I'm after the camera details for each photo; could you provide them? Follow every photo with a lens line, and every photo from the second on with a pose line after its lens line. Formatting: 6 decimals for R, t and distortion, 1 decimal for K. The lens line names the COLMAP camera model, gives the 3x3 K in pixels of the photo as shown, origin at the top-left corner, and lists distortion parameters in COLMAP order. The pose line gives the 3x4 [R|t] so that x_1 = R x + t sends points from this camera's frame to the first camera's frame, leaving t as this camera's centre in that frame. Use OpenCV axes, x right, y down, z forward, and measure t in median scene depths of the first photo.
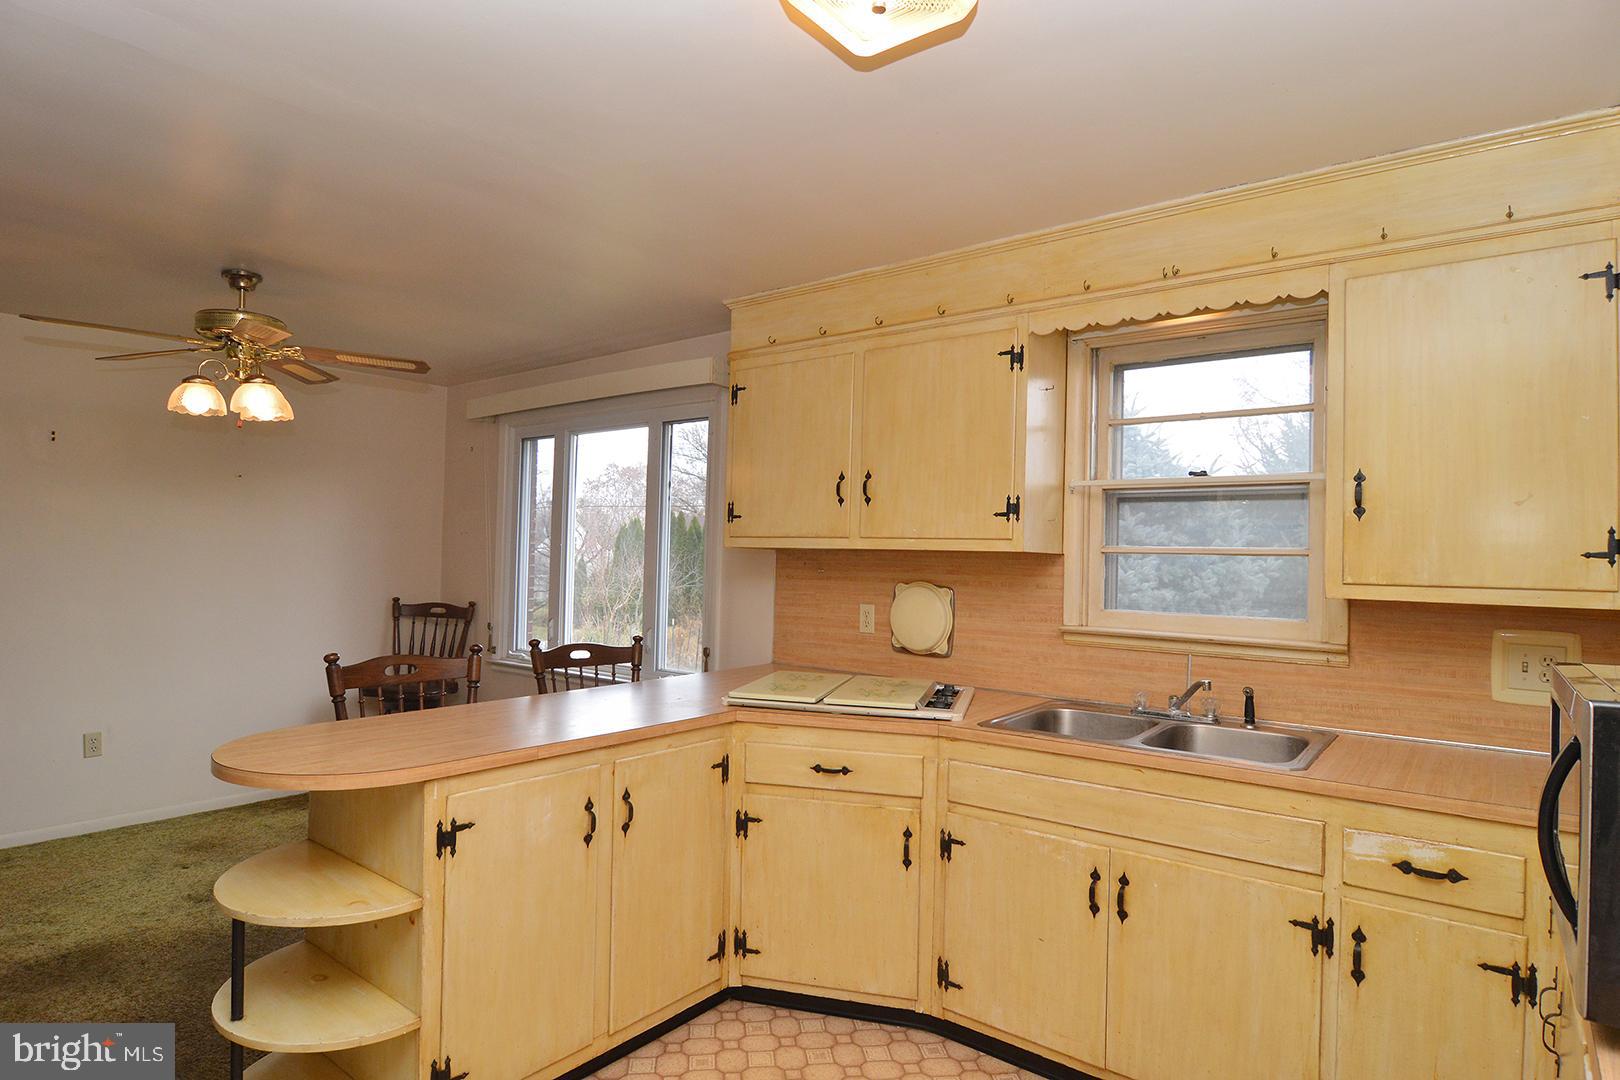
lens RADIAL K [[895.3, 0, 810.0], [0, 895.3, 540.0], [0, 0, 1]] dist [-0.003057, -0.001342]
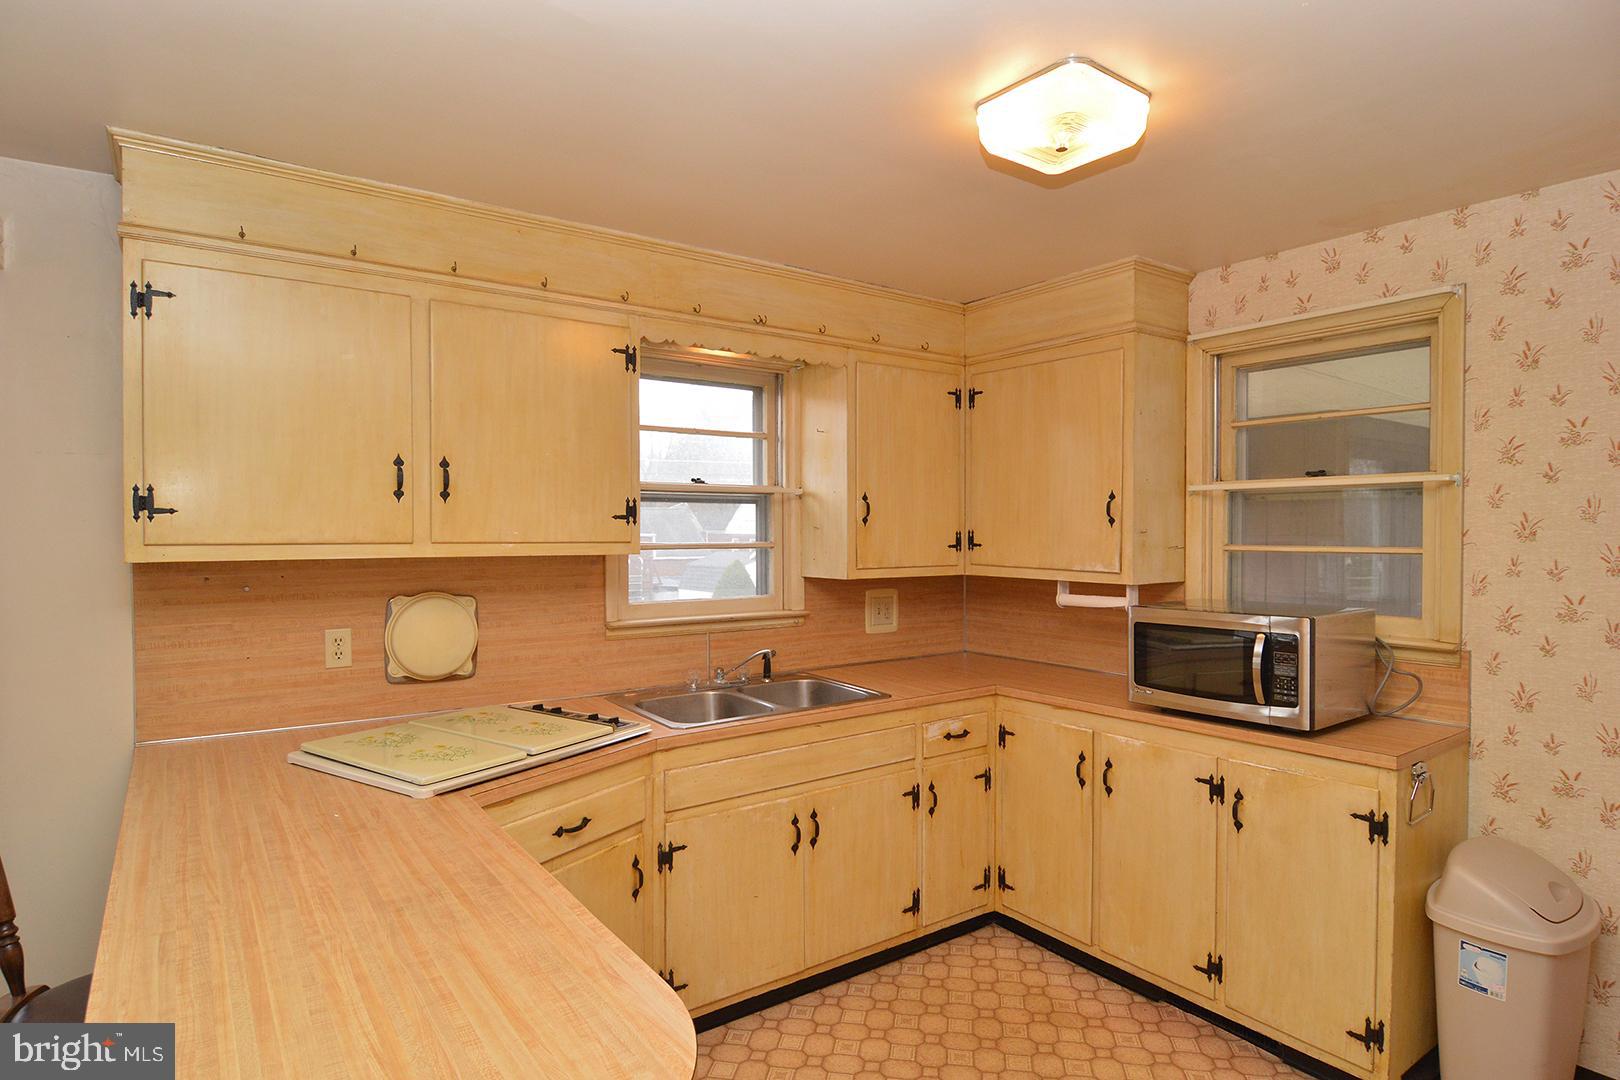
lens RADIAL K [[879.9, 0, 818.1], [0, 879.9, 549.2], [0, 0, 1]] dist [-0.004304, -0.011339]
pose [[0.271736, -0.044303, 0.961352, -0.601390], [-0.014170, 0.998647, 0.050027, -0.041127], [-0.962268, -0.027216, 0.270740, 0.487240]]
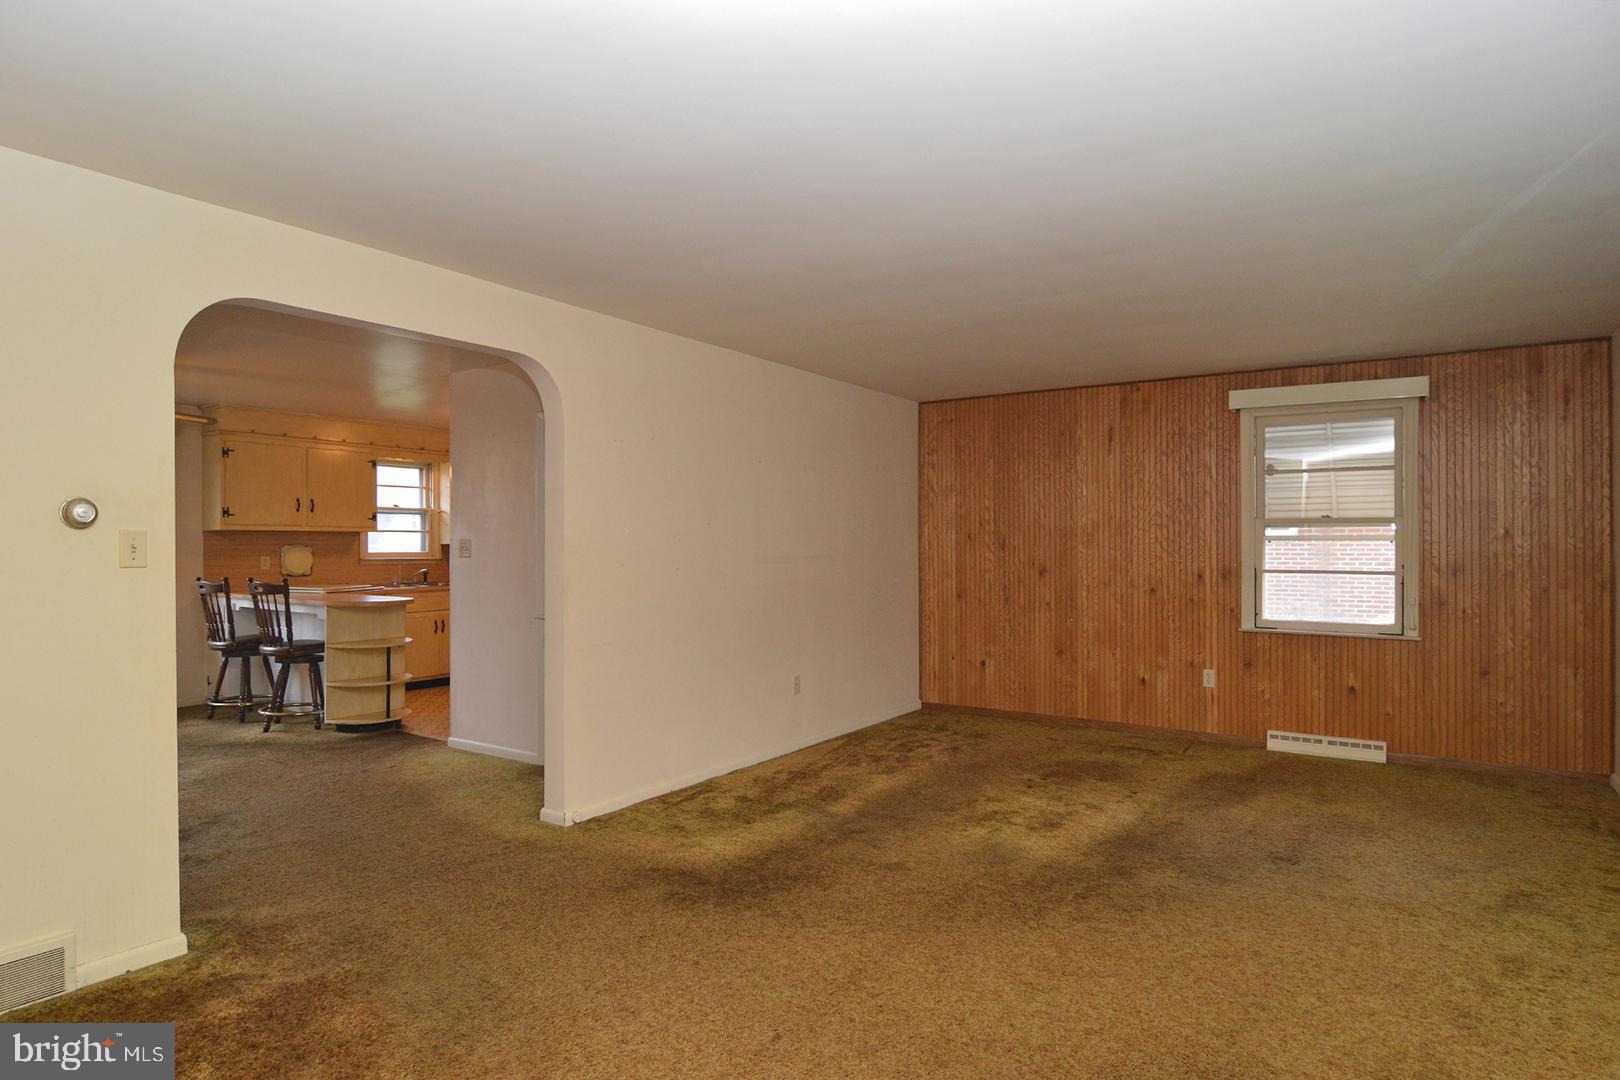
lens RADIAL K [[904.9, 0, 810.3], [0, 904.9, 549.1], [0, 0, 1]] dist [-0.000764, -0.000463]
pose [[-0.072755, -0.027690, 0.996965, -2.527784], [-0.022441, 0.999407, 0.026120, -0.035824], [-0.997097, -0.020472, -0.073333, -0.167985]]
